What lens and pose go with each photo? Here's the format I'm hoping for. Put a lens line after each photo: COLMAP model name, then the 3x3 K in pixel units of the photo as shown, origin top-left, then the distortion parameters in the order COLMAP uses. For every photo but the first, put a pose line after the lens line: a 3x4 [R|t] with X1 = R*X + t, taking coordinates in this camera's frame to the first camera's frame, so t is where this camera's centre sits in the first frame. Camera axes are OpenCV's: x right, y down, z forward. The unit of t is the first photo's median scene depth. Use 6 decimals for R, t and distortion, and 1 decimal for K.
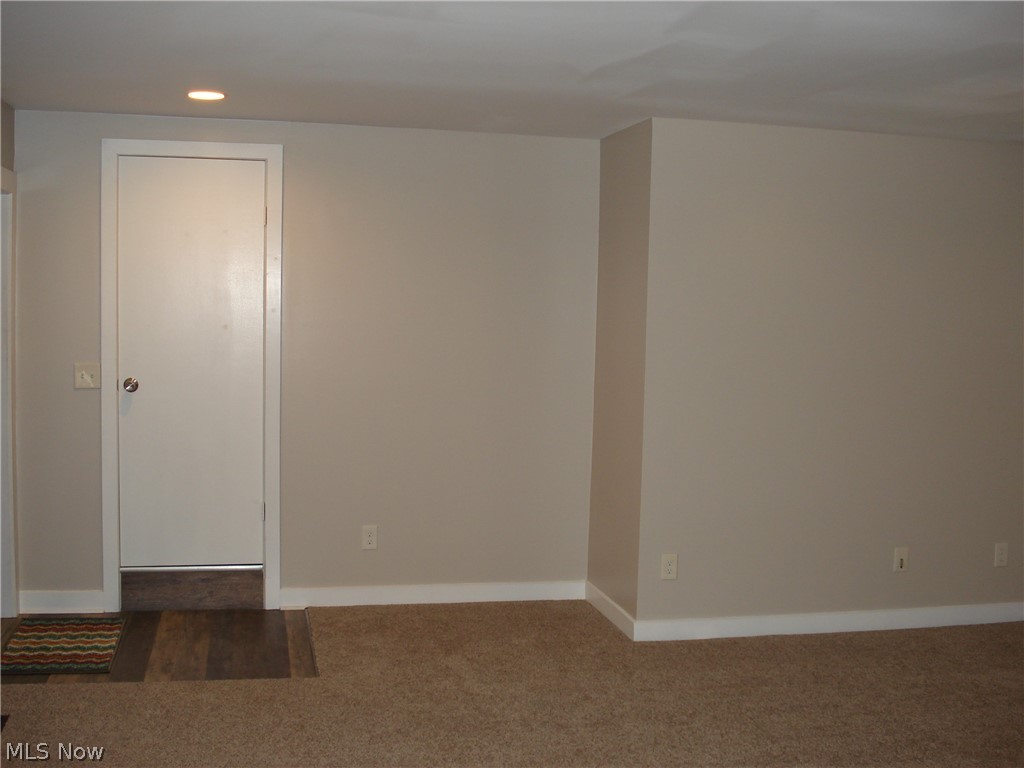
lens RADIAL K [[1160.1, 0, 512.0], [0, 1160.1, 384.0], [0, 0, 1]] dist [-0.082121, -0.077471]
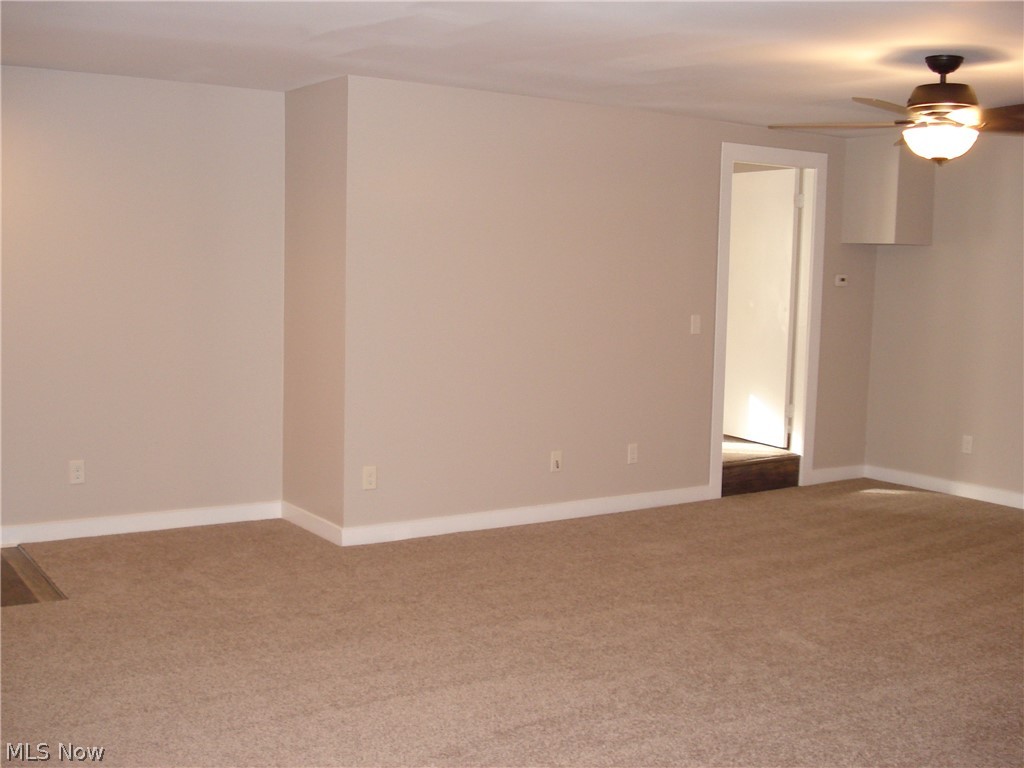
lens RADIAL K [[1160.1, 0, 512.0], [0, 1160.1, 384.0], [0, 0, 1]] dist [-0.082121, -0.077471]
pose [[0.927292, -0.039669, 0.372232, -0.160059], [0.025421, 0.998747, 0.043111, 0.022778], [-0.373476, -0.030514, 0.927138, -0.099071]]
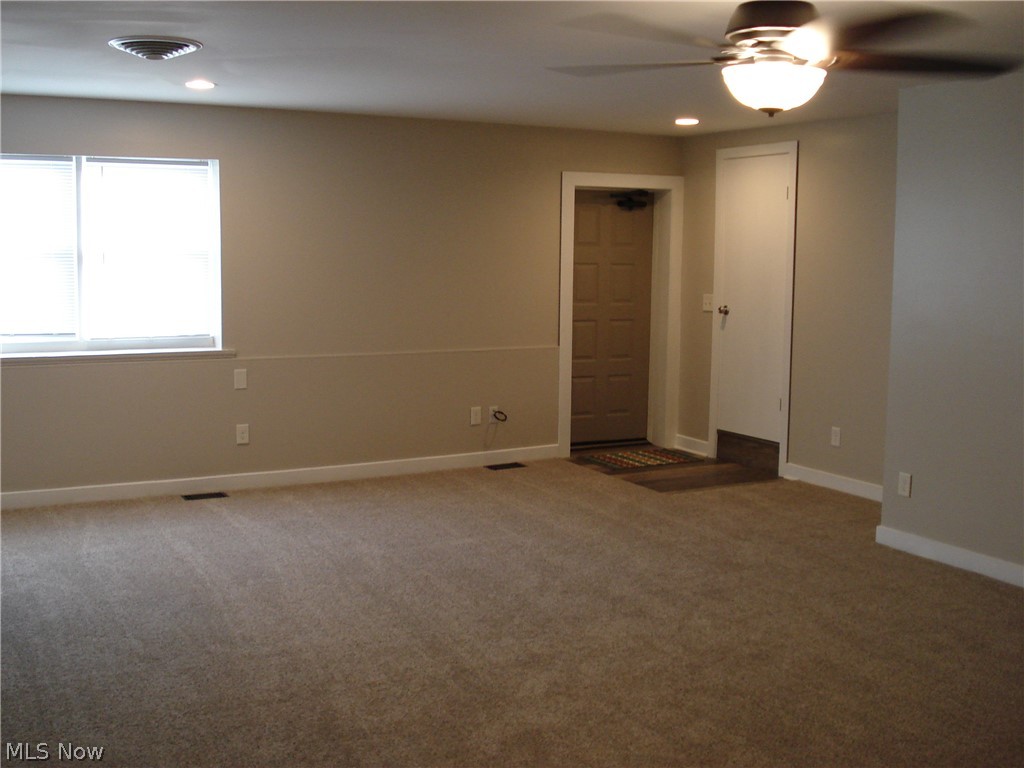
lens RADIAL K [[1160.1, 0, 512.0], [0, 1160.1, 384.0], [0, 0, 1]] dist [-0.082121, -0.077471]
pose [[0.273061, 0.091937, -0.957594, 1.154524], [-0.078527, 0.994231, 0.073062, 0.009701], [0.958786, 0.055247, 0.278705, 0.328781]]
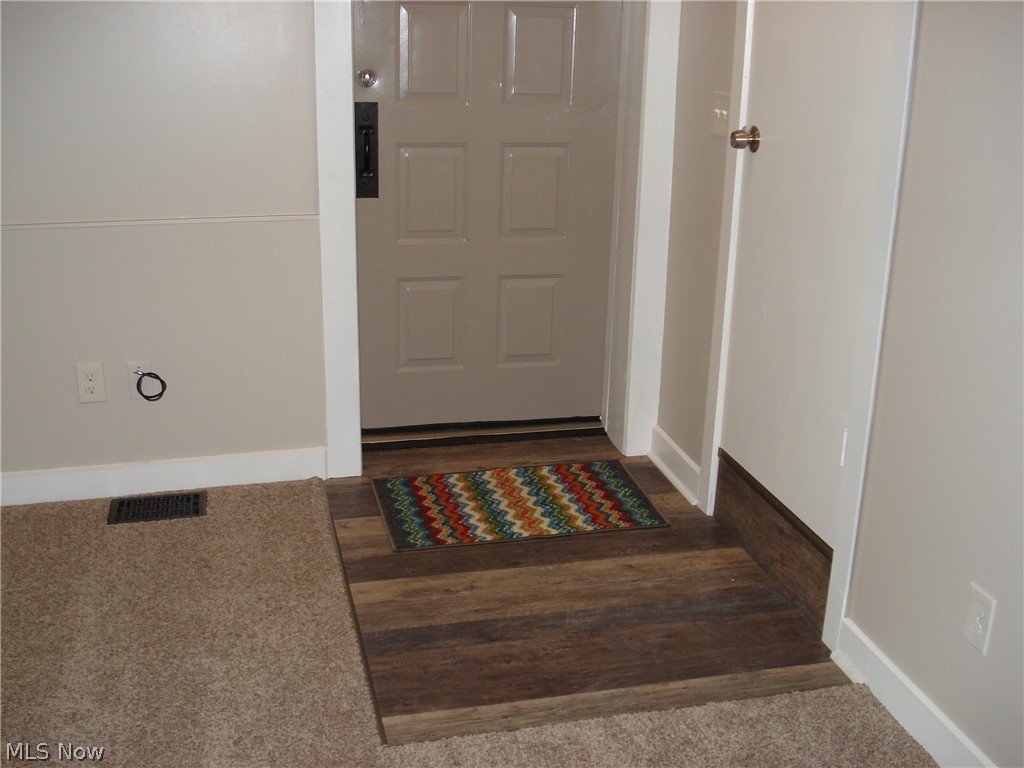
lens RADIAL K [[1160.1, 0, 512.0], [0, 1160.1, 384.0], [0, 0, 1]] dist [-0.082121, -0.077471]
pose [[0.022391, 0.297540, -0.954447, 0.237577], [-0.099817, 0.950581, 0.293993, -0.040069], [0.994754, 0.088687, 0.050984, 0.936671]]
